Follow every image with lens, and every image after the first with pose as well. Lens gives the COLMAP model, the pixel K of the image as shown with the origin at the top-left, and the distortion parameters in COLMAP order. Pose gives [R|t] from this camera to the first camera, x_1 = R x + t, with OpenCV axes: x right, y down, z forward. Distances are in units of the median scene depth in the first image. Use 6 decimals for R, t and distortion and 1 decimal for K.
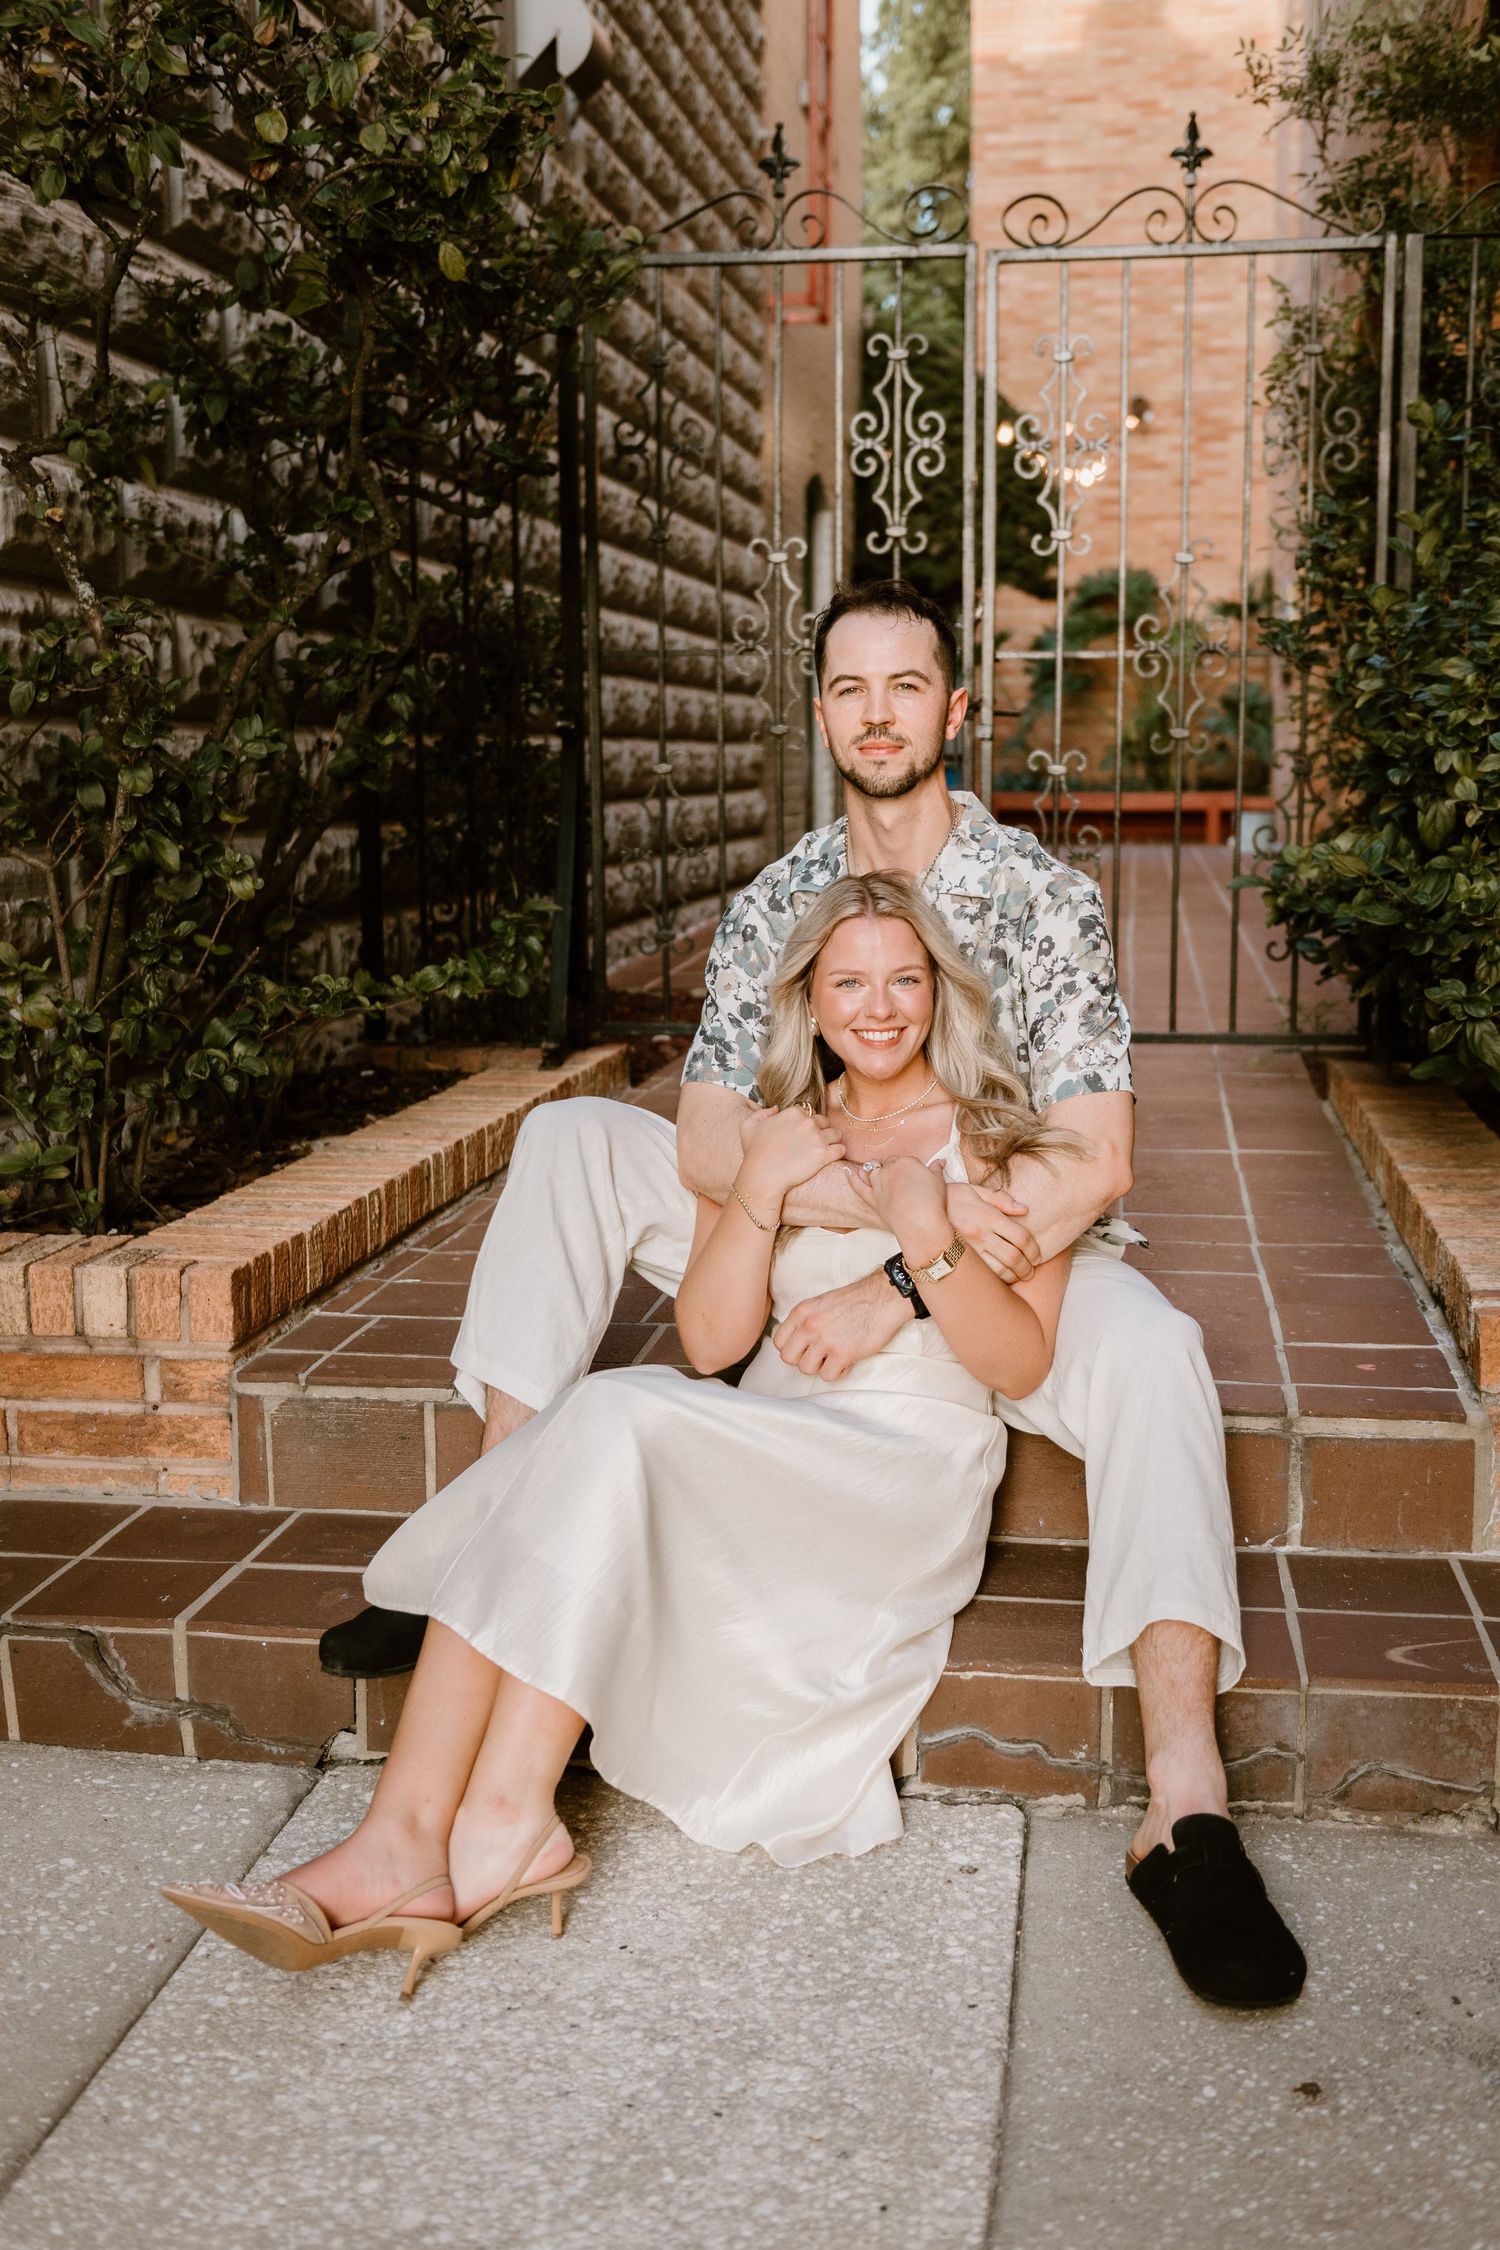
lens RADIAL K [[2342.5, 0, 770.9], [0, 2342.5, 1106.6], [0, 0, 1]] dist [-0.013333, 0.000000]
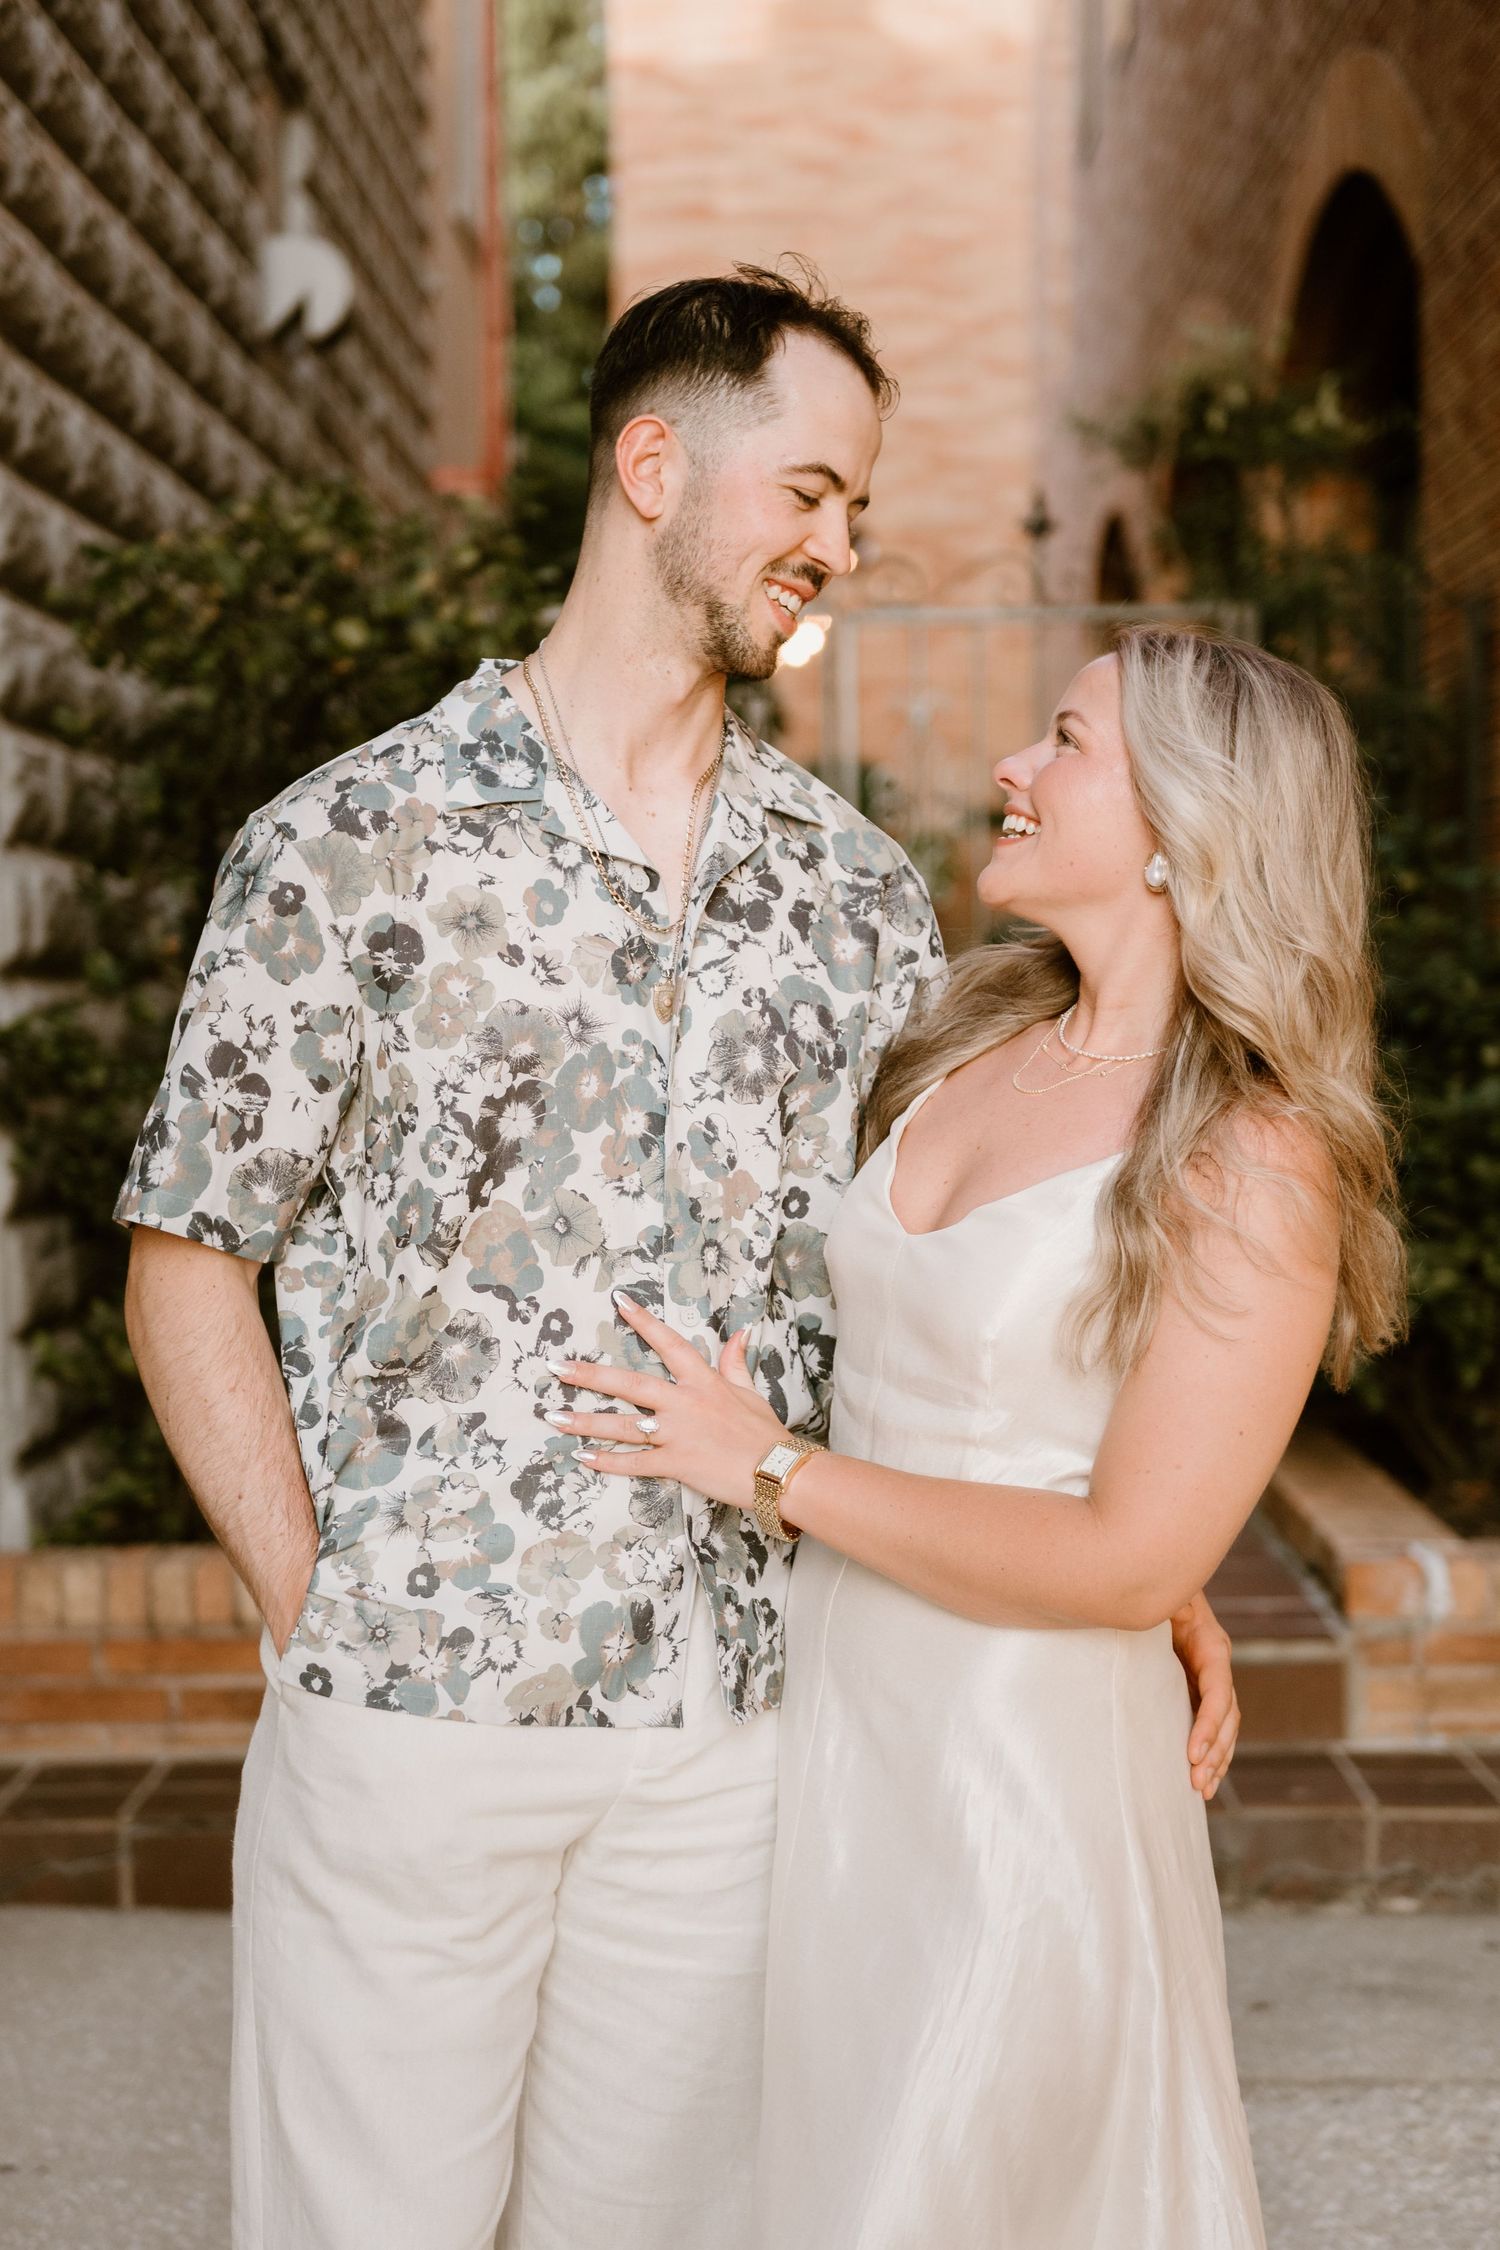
lens RADIAL K [[3824.5, 0, 755.7], [0, 3824.5, 1124.5], [0, 0, 1]] dist [0.050649, 0.000000]
pose [[0.989940, -0.011459, 0.141023, -0.302062], [0.027028, 0.993676, -0.108985, 0.063393], [-0.138882, 0.111700, 0.983989, -1.018869]]
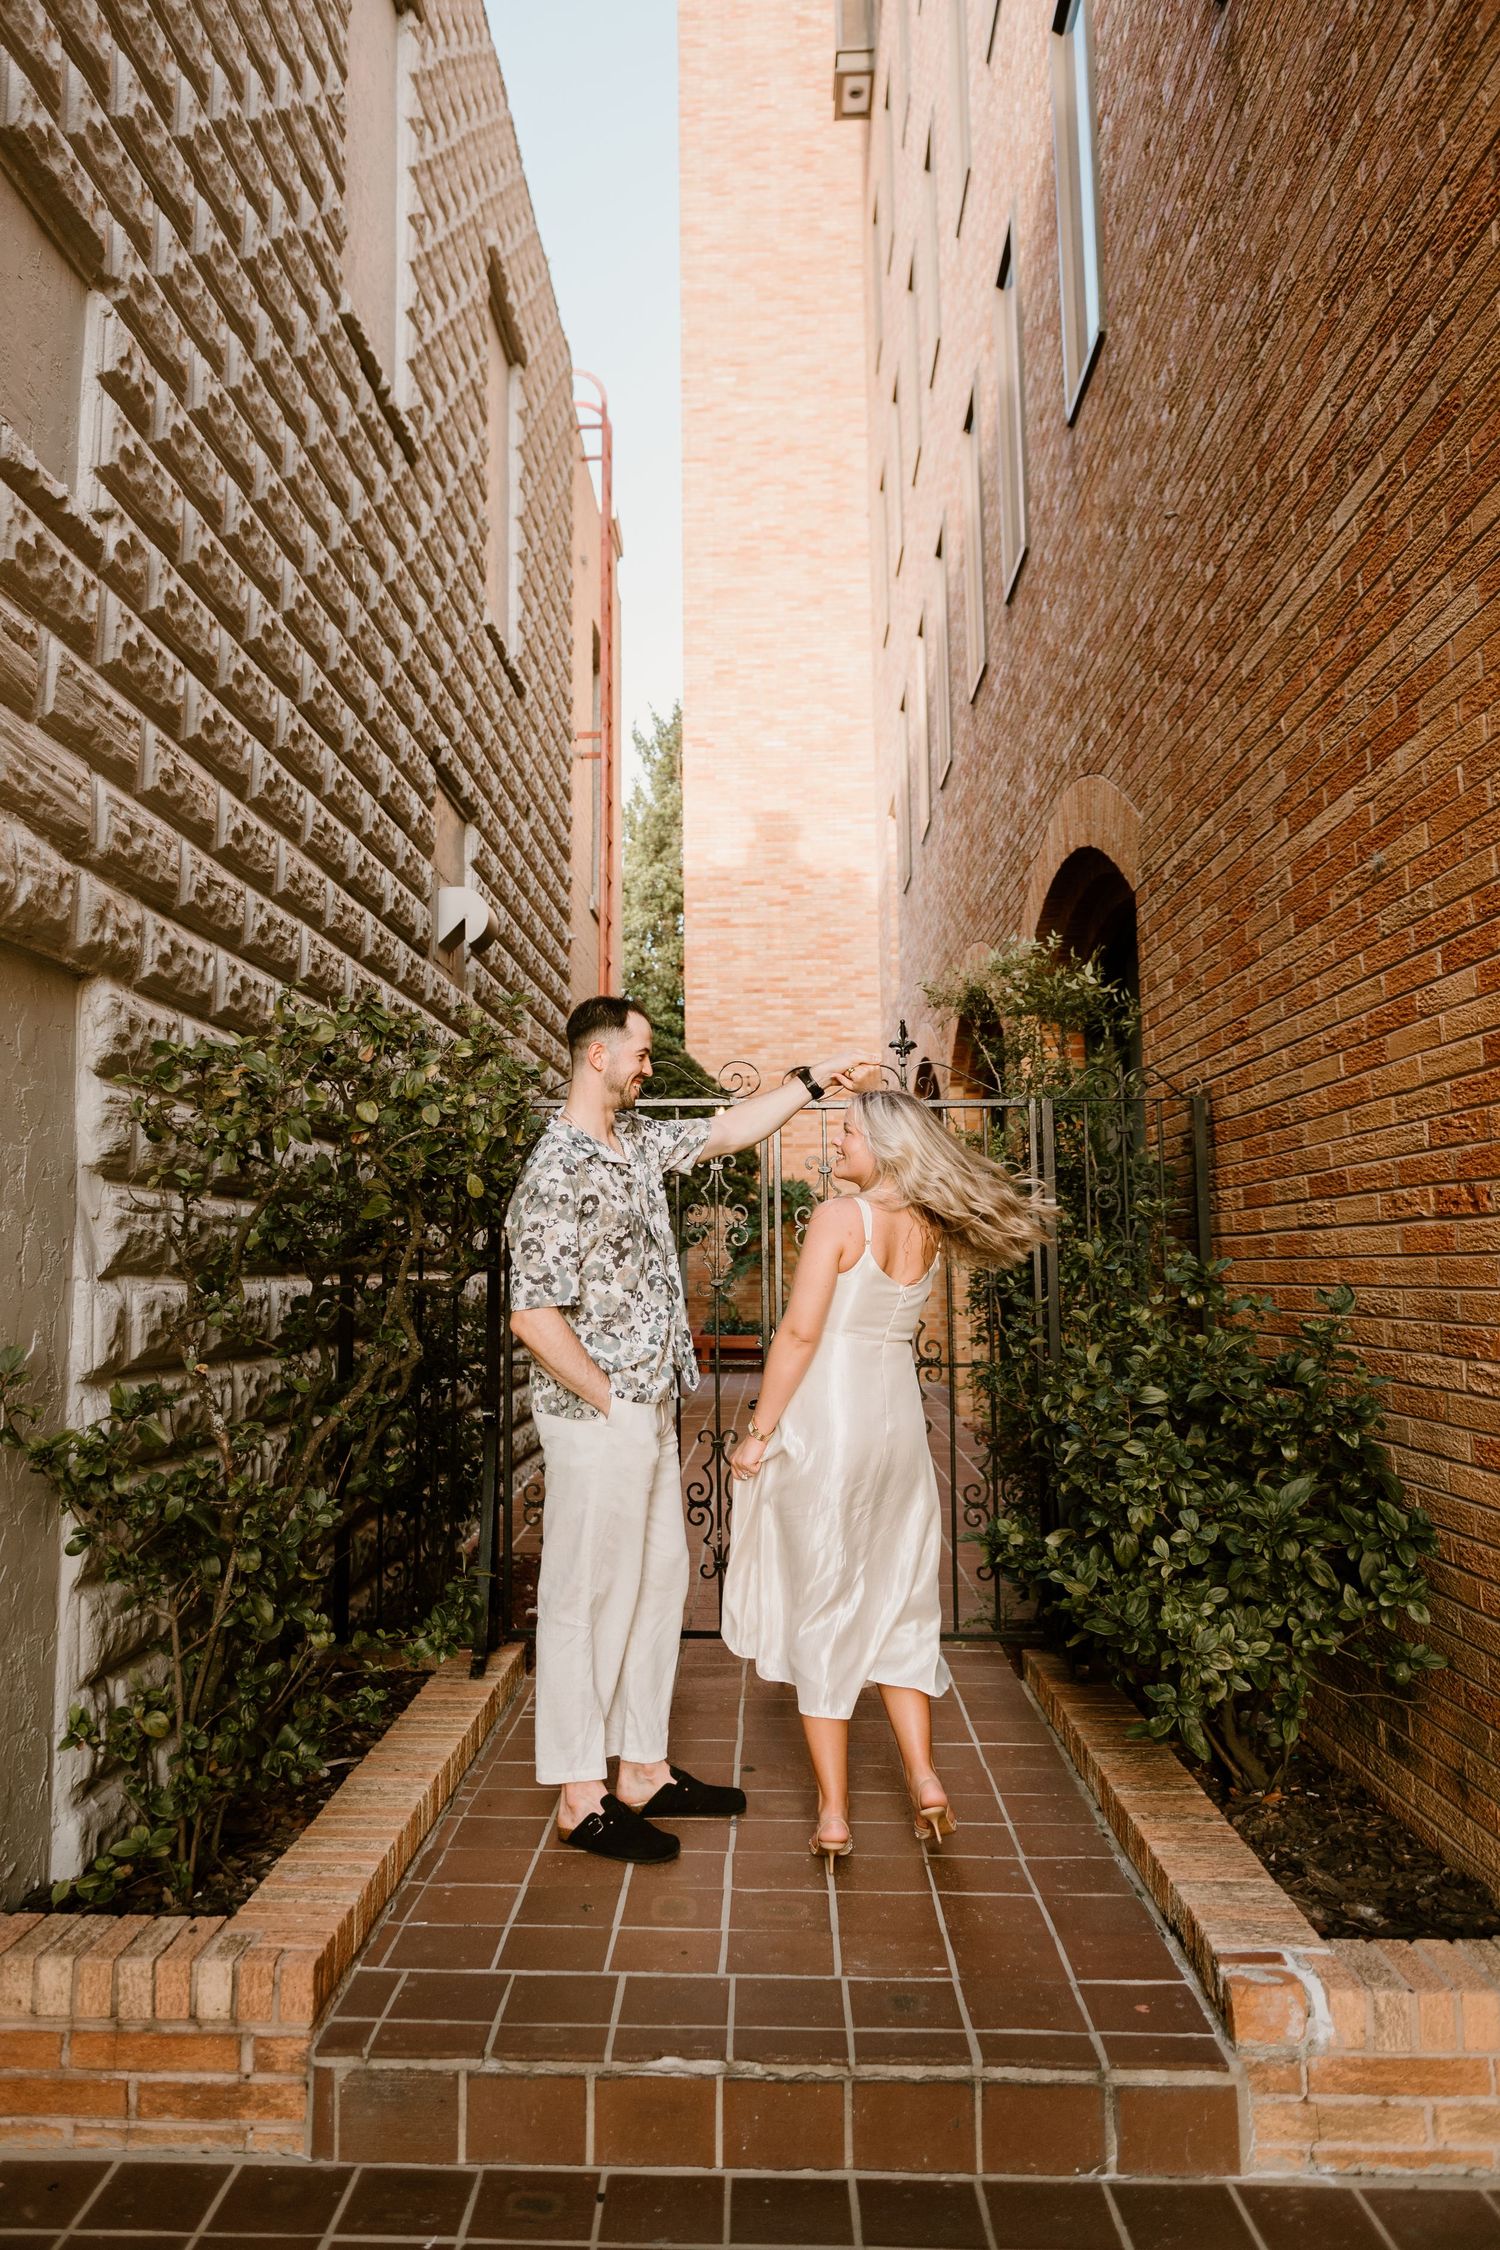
lens RADIAL K [[1635.2, 0, 681.3], [0, 1635.2, 1054.6], [0, 0, 1]] dist [-0.008185, -0.003663]
pose [[0.995479, 0.013531, 0.094013, -0.113619], [0.012788, 0.961697, -0.273818, -0.168118], [-0.094117, 0.273782, 0.957176, -0.052683]]
